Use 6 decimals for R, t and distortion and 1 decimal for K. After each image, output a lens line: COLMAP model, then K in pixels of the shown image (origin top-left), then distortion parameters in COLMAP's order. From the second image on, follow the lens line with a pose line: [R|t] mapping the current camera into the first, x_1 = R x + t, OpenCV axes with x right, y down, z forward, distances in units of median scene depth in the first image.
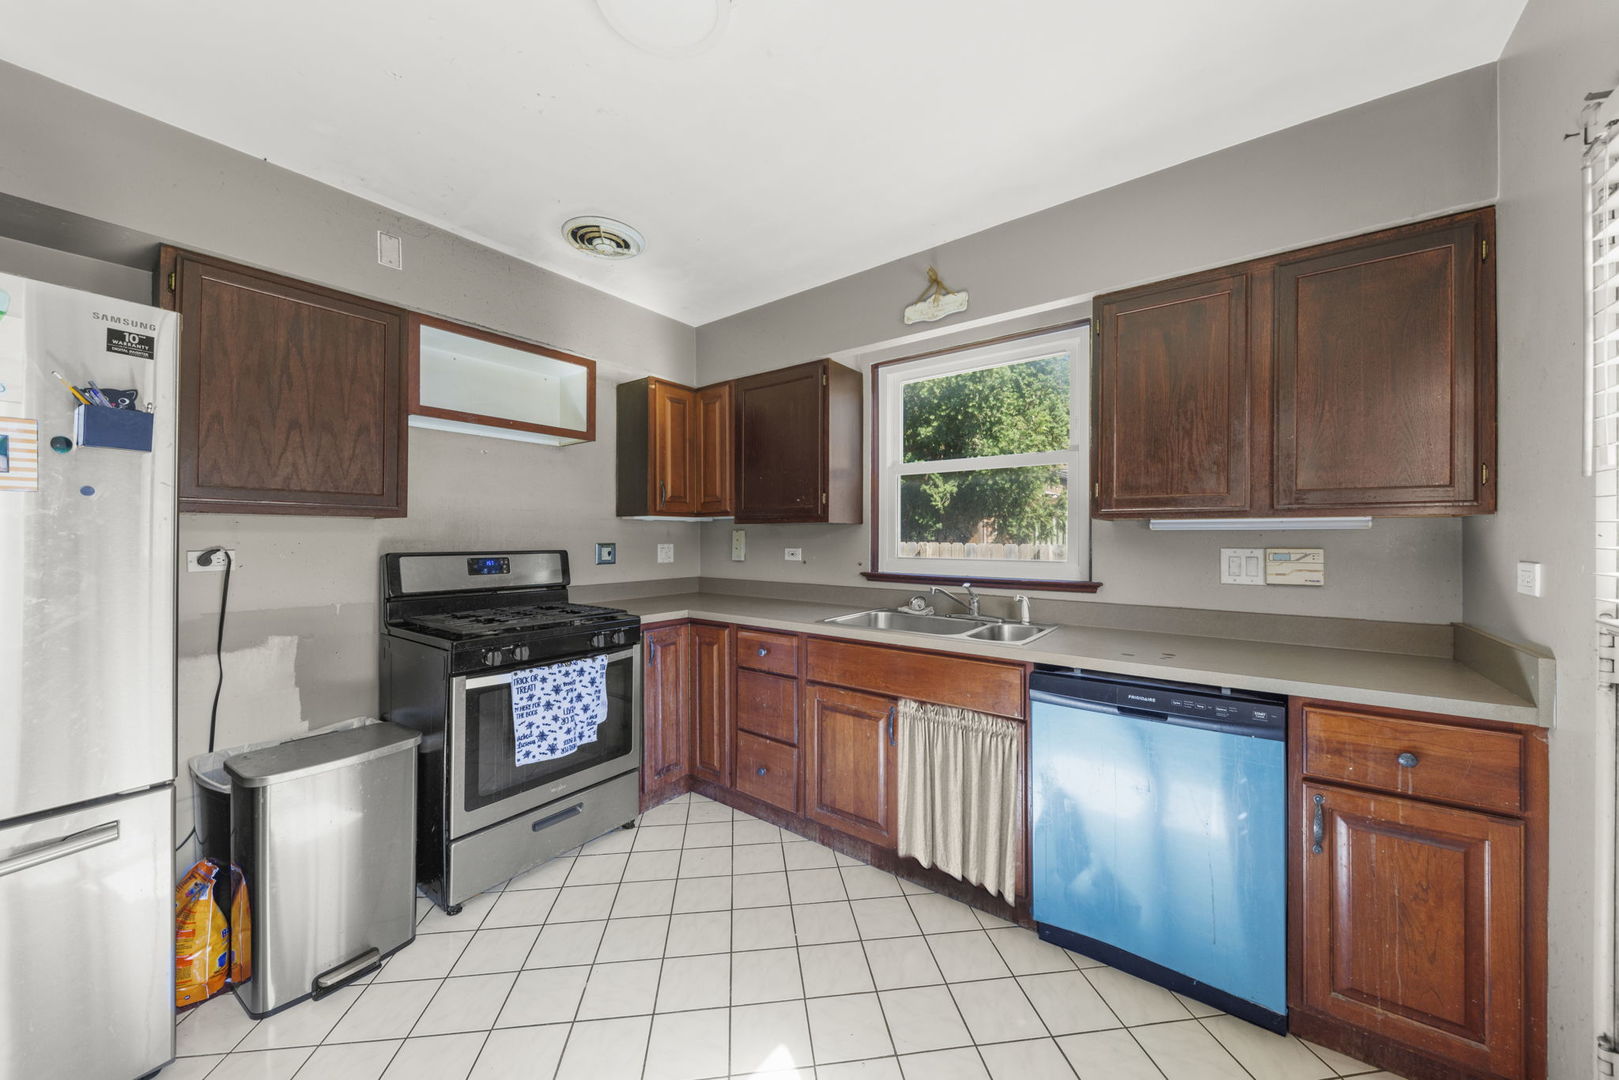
lens RADIAL K [[612.0, 0, 809.5], [0, 612.0, 540.0], [0, 0, 1]] dist [-0.000154, -0.000394]
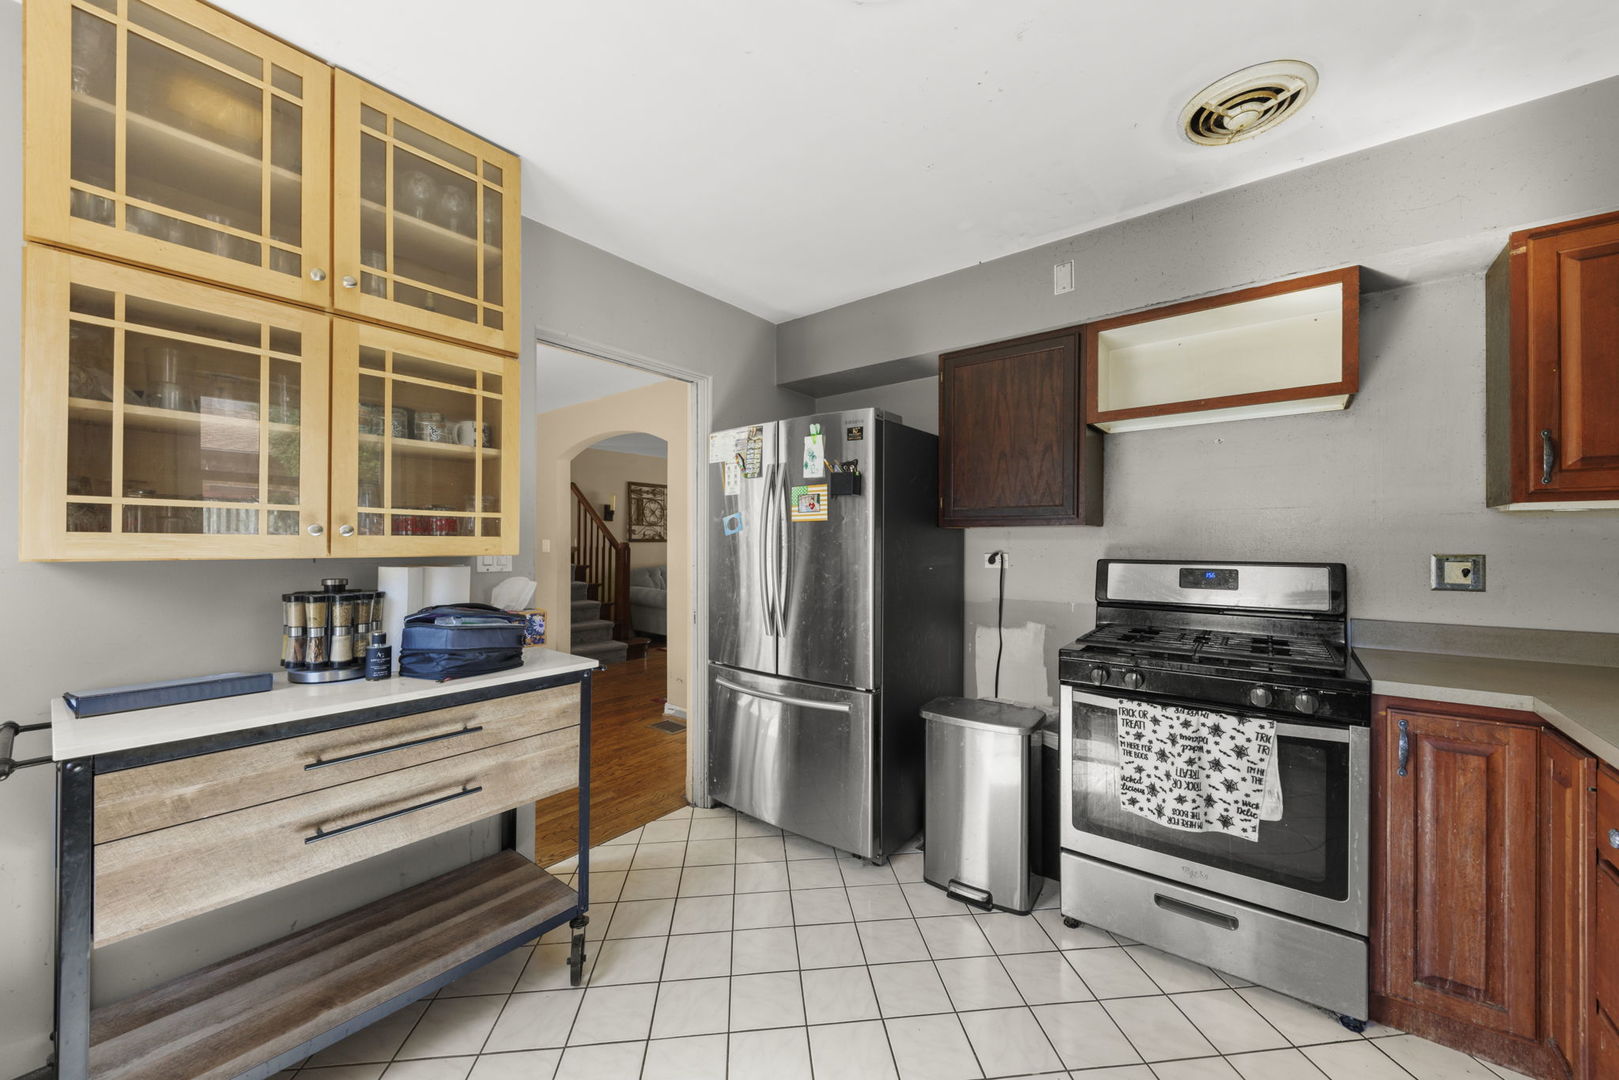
lens RADIAL K [[612.0, 0, 809.5], [0, 612.0, 540.0], [0, 0, 1]] dist [-0.000154, -0.000394]
pose [[-0.062356, -0.004969, -0.998042, 0.391850], [-0.005975, 0.999972, -0.004606, -0.003158], [0.998036, 0.005676, -0.062384, 0.582831]]
